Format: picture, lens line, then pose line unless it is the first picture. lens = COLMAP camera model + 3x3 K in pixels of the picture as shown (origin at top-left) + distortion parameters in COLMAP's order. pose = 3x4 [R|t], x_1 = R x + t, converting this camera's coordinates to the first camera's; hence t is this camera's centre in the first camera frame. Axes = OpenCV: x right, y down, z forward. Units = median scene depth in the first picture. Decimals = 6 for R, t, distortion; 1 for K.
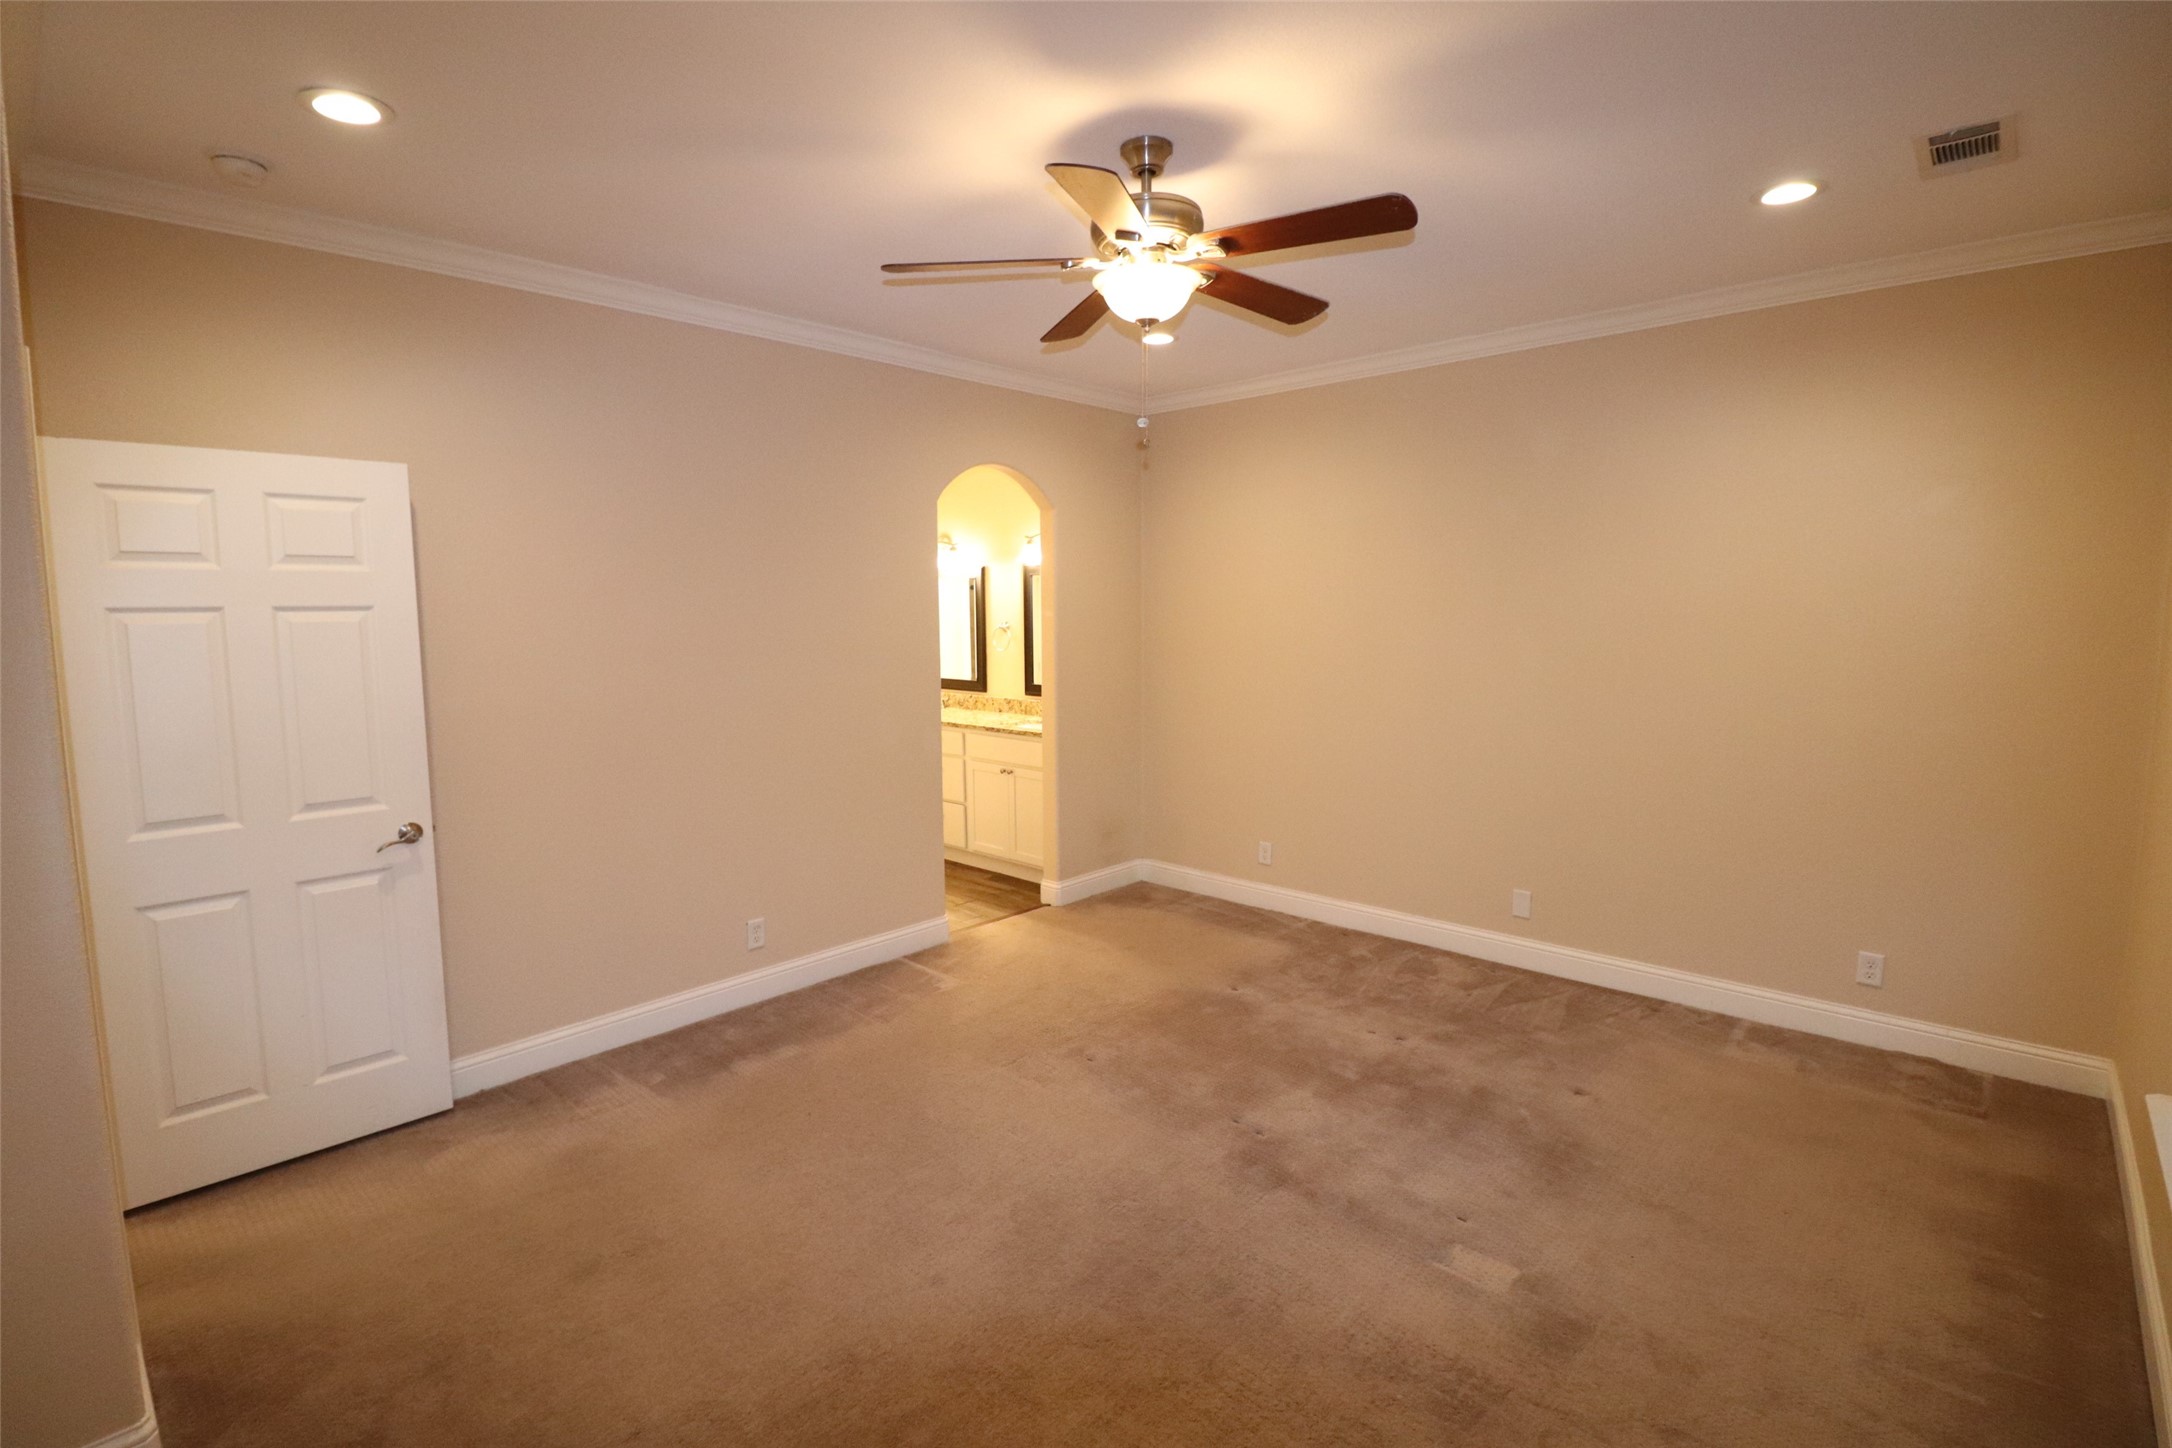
lens RADIAL K [[1011.6, 0, 1075.2], [0, 1011.6, 706.9], [0, 0, 1]] dist [-0.007582, -0.006953]
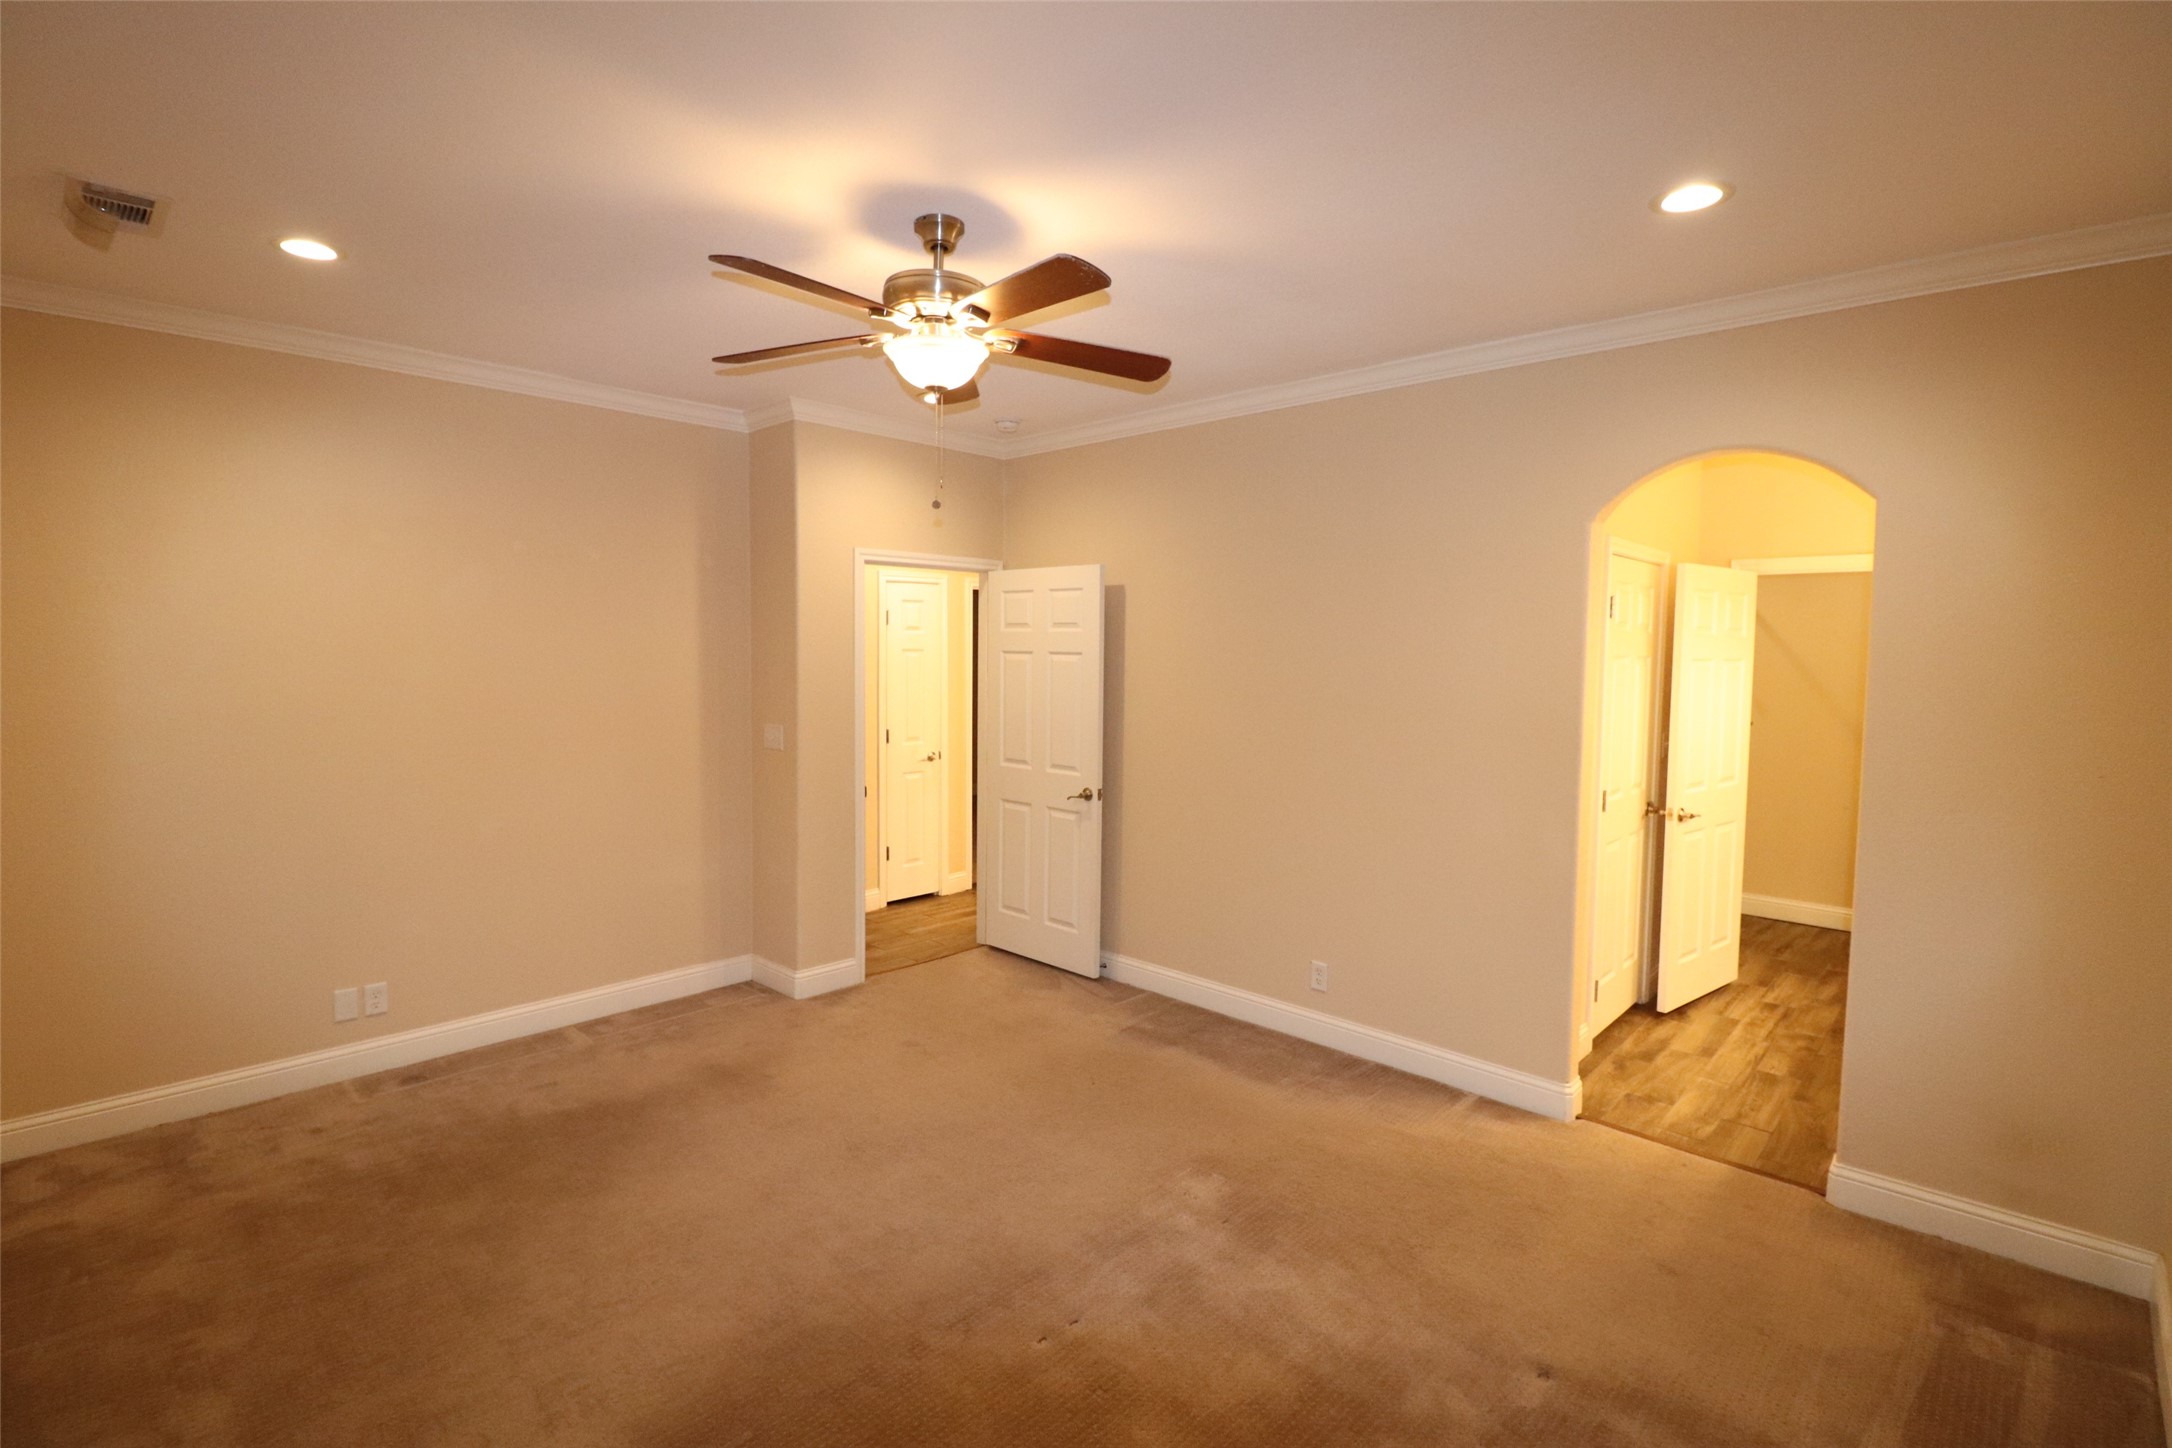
lens RADIAL K [[1011.6, 0, 1078.8], [0, 1011.6, 711.3], [0, 0, 1]] dist [-0.007582, -0.006953]
pose [[-0.013336, 0.066798, -0.997677, 0.768452], [-0.115787, 0.990951, 0.067896, -0.092668], [0.993185, 0.116424, -0.005481, 0.808256]]
